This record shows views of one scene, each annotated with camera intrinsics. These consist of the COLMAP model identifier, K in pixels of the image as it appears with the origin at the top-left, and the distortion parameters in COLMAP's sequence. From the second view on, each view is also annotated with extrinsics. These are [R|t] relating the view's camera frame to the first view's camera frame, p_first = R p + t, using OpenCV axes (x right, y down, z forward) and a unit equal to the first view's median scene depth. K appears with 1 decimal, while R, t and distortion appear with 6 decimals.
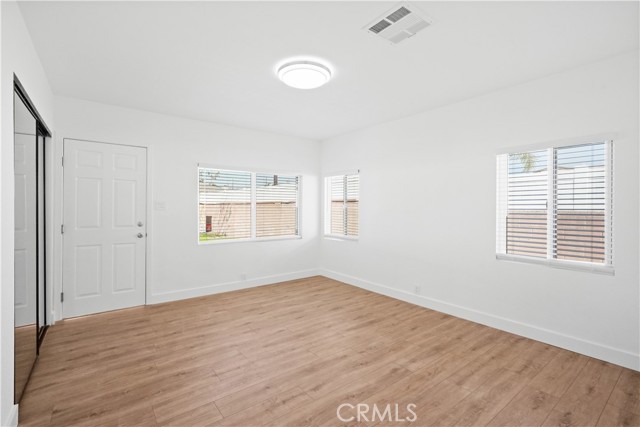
lens RADIAL K [[291.4, 0, 309.2], [0, 291.4, 209.6], [0, 0, 1]] dist [-0.001090, 0.000690]
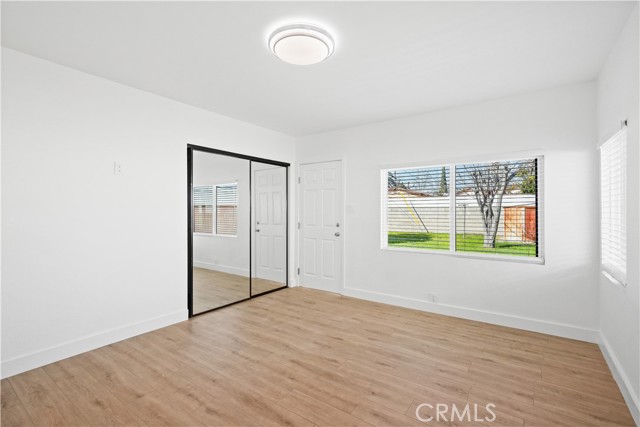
lens RADIAL K [[291.4, 0, 320.3], [0, 291.4, 209.4], [0, 0, 1]] dist [-0.001090, 0.000690]
pose [[0.315384, -0.008509, -0.948926, 0.702610], [-0.006272, 0.999919, -0.011051, 0.000549], [0.948944, 0.009436, 0.315305, 0.733755]]
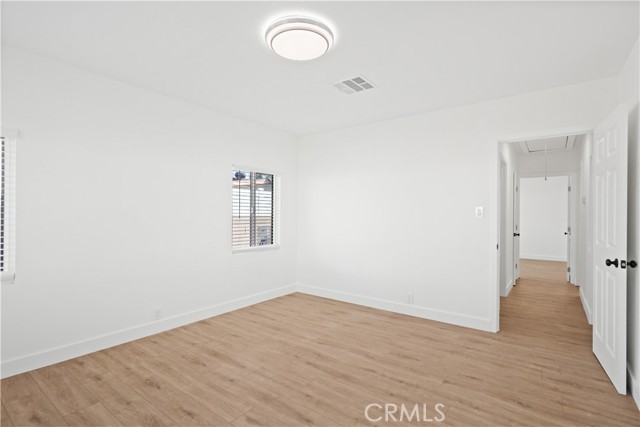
lens RADIAL K [[313.3, 0, 320.4], [0, 313.3, 215.6], [0, 0, 1]] dist [-0.002900, 0.000149]
pose [[-0.291887, -0.003888, 0.956445, -0.769450], [0.000869, 0.999990, 0.004330, 0.003497], [-0.956452, 0.002095, -0.291881, 1.097540]]
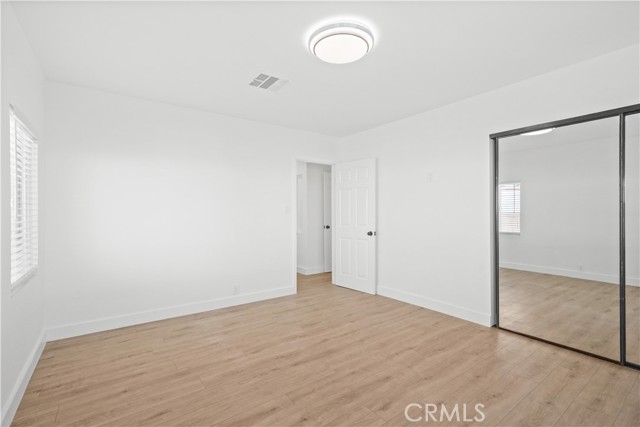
lens RADIAL K [[291.4, 0, 319.7], [0, 291.4, 213.9], [0, 0, 1]] dist [-0.001090, 0.000690]
pose [[-0.999904, 0.000290, -0.013829, 0.050063], [0.000111, 0.999917, 0.012913, 0.002555], [0.013832, 0.012910, -0.999821, 1.677389]]
